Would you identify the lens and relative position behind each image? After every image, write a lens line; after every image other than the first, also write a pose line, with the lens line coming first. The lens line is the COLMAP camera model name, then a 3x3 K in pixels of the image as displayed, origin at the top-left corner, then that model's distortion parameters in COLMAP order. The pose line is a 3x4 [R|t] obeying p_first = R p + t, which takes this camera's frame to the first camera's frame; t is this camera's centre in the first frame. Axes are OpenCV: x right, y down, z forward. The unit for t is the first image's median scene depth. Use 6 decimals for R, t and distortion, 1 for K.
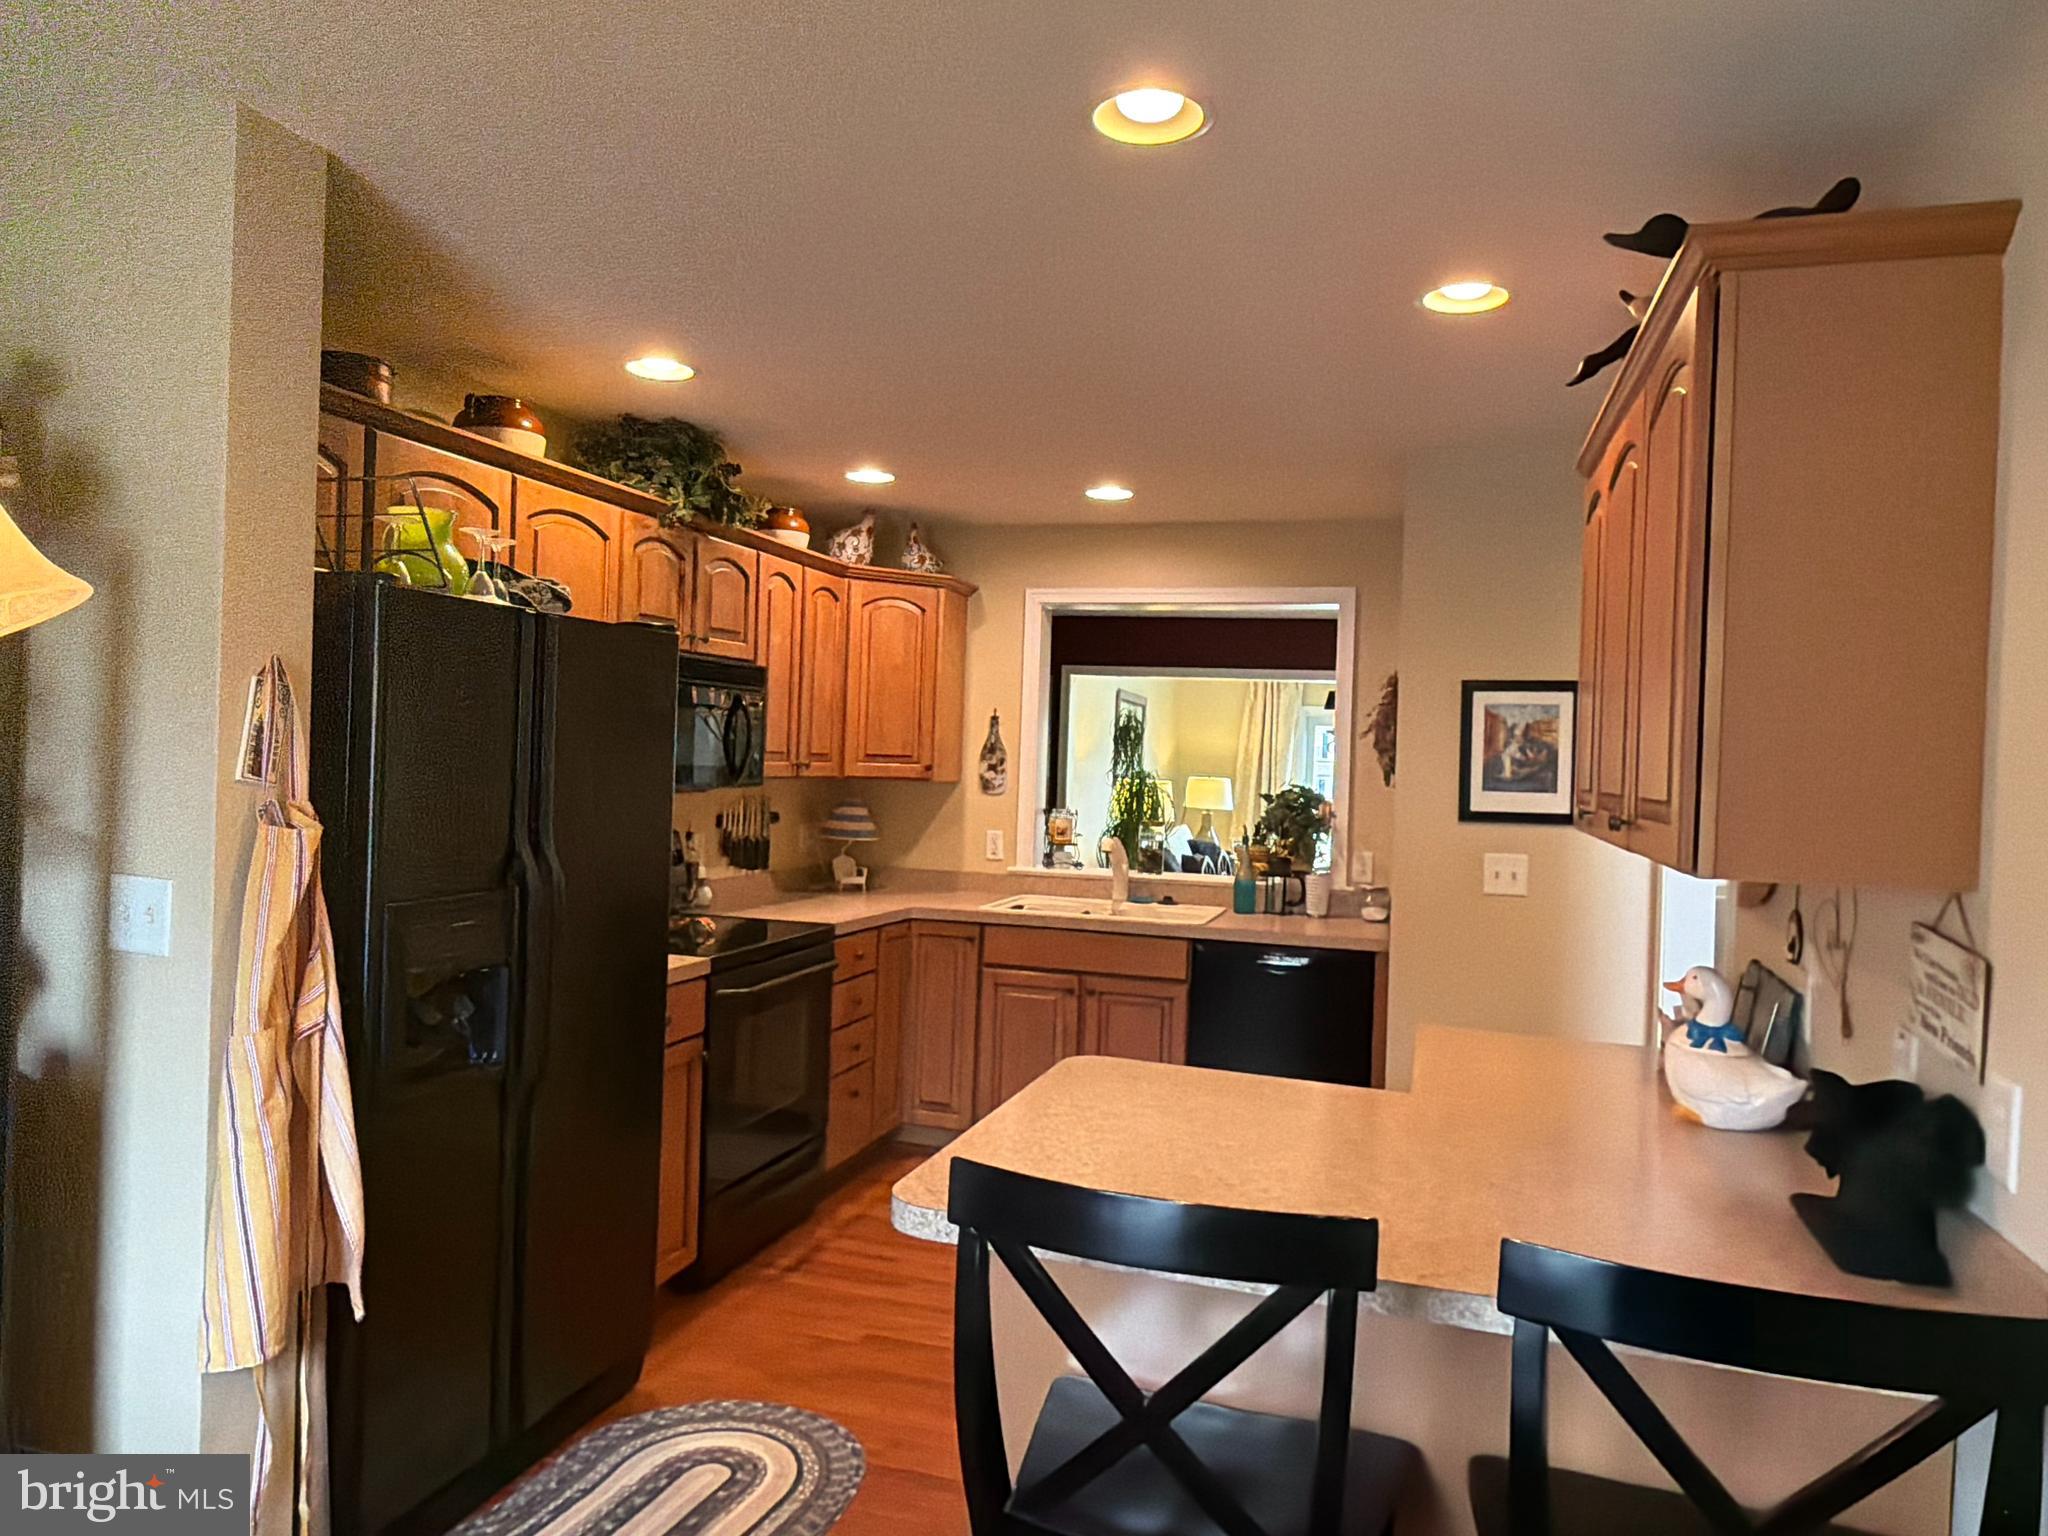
lens RADIAL K [[1343.7, 0, 1024.0], [0, 1343.7, 768.0], [0, 0, 1]] dist [-0.008540, -0.002977]
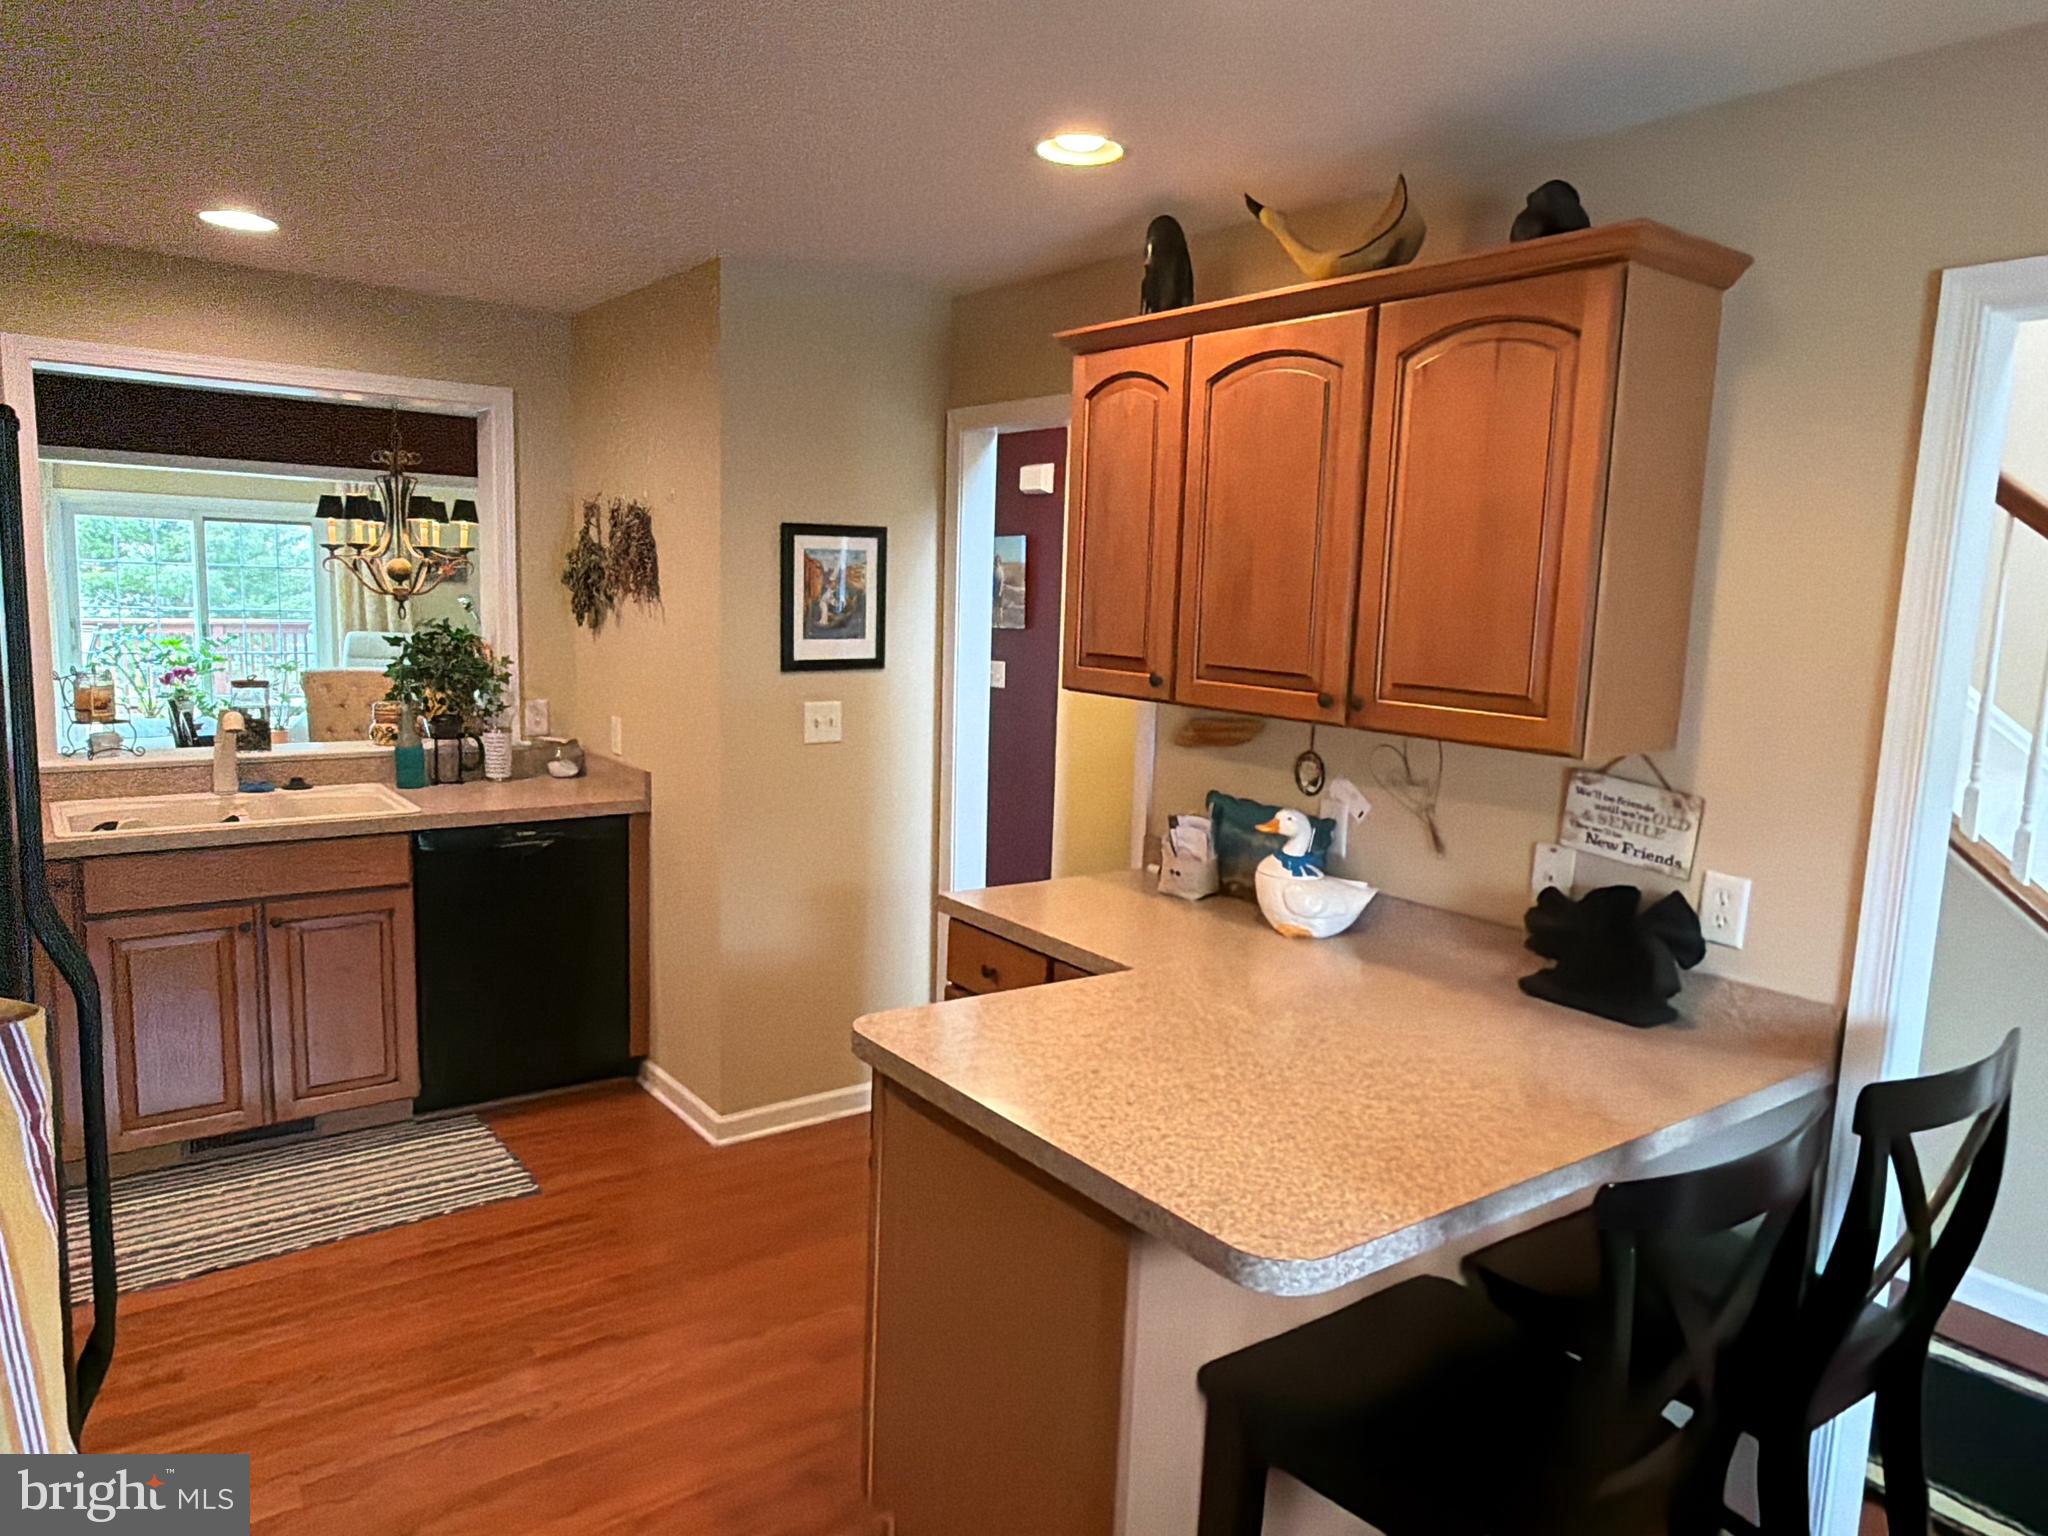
lens RADIAL K [[1343.7, 0, 1024.0], [0, 1343.7, 768.0], [0, 0, 1]] dist [-0.008540, -0.002977]
pose [[0.589992, -0.126913, 0.797372, -0.350033], [-0.004731, 0.987009, 0.160597, -0.047654], [-0.807395, -0.098523, 0.581727, 0.297556]]
